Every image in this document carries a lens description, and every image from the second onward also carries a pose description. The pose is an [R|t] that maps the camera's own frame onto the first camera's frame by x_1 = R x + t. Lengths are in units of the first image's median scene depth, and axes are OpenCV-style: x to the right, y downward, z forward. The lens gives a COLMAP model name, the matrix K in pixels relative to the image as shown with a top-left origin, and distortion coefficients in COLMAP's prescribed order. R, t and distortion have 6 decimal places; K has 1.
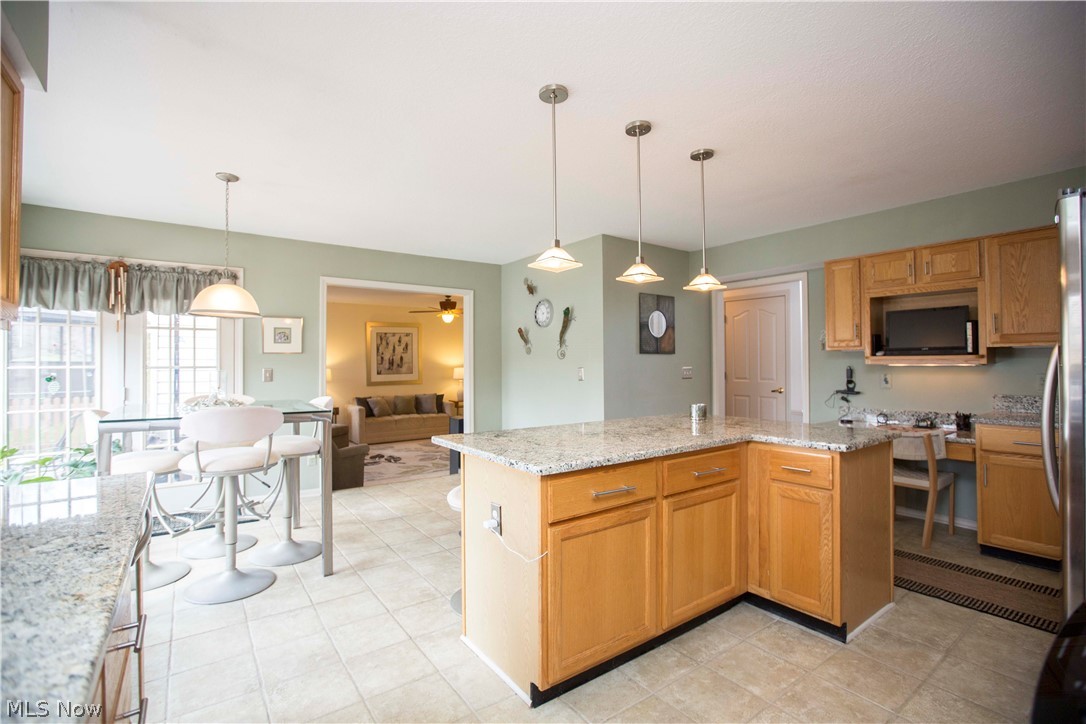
lens RADIAL K [[495.5, 0, 544.6], [0, 495.5, 357.6], [0, 0, 1]] dist [-0.066278, 0.031641]
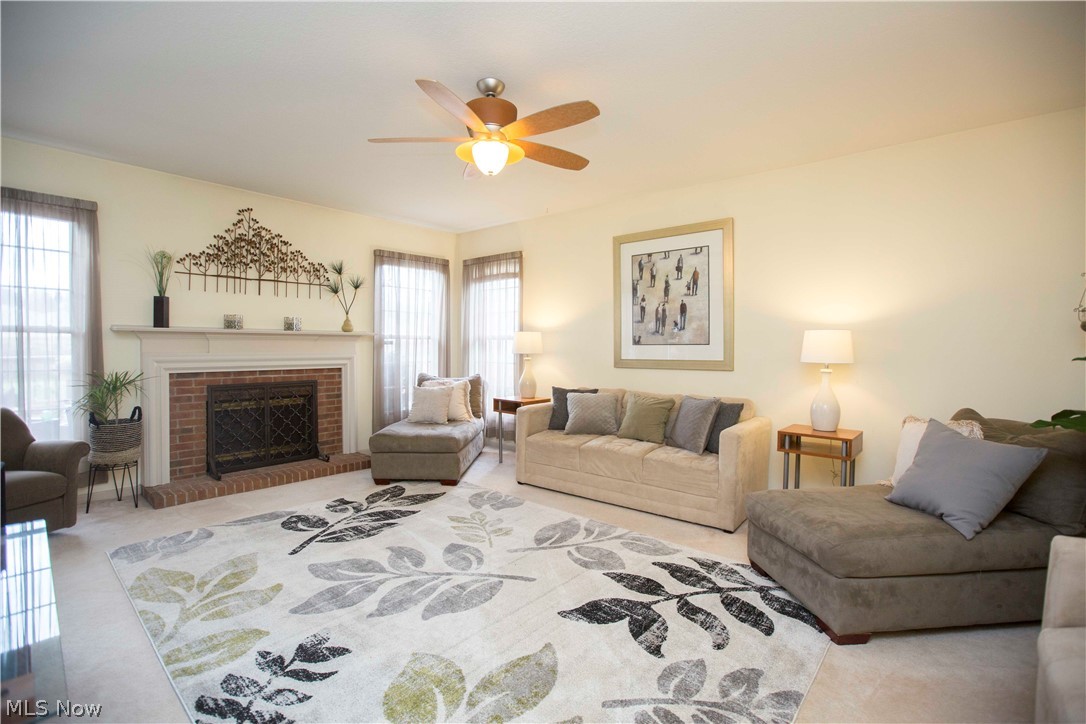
lens RADIAL K [[495.5, 0, 544.6], [0, 495.5, 357.6], [0, 0, 1]] dist [-0.066278, 0.031641]
pose [[0.224534, 0.034999, -0.973837, 0.103008], [0.000735, 0.999348, 0.036085, 0.029641], [0.974466, -0.008818, 0.224362, 0.808995]]
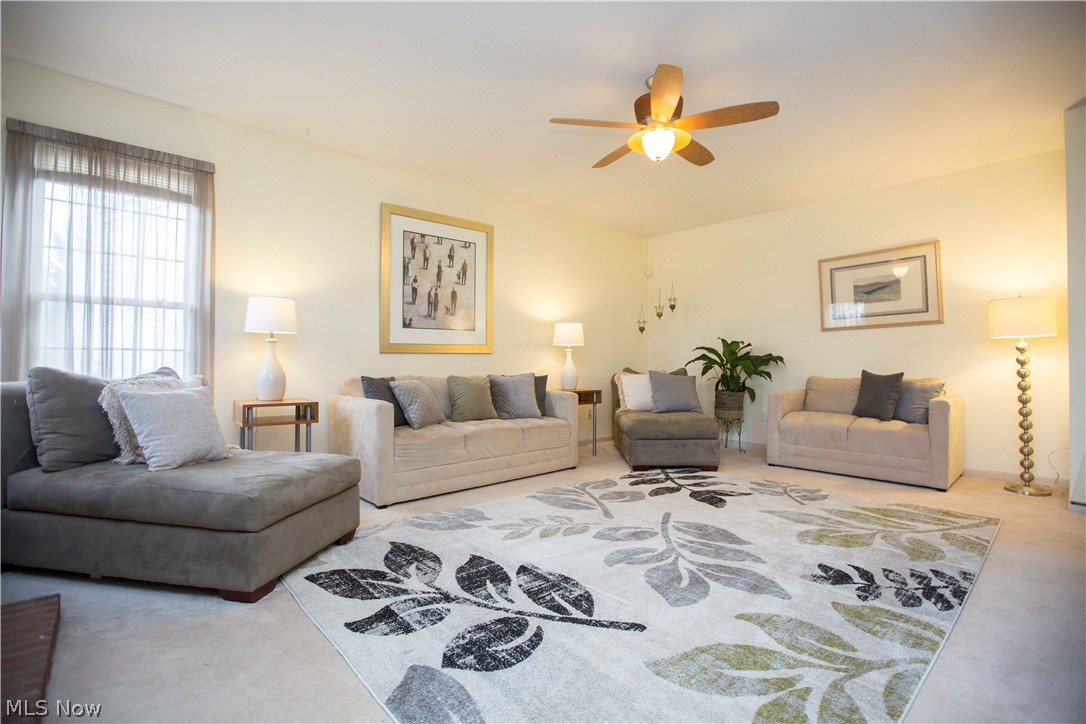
lens RADIAL K [[495.5, 0, 544.6], [0, 495.5, 357.6], [0, 0, 1]] dist [-0.066278, 0.031641]
pose [[0.995675, 0.009666, 0.092406, -0.256081], [-0.009762, 0.999952, 0.000586, 0.059174], [-0.092395, -0.001486, 0.995721, 0.557230]]
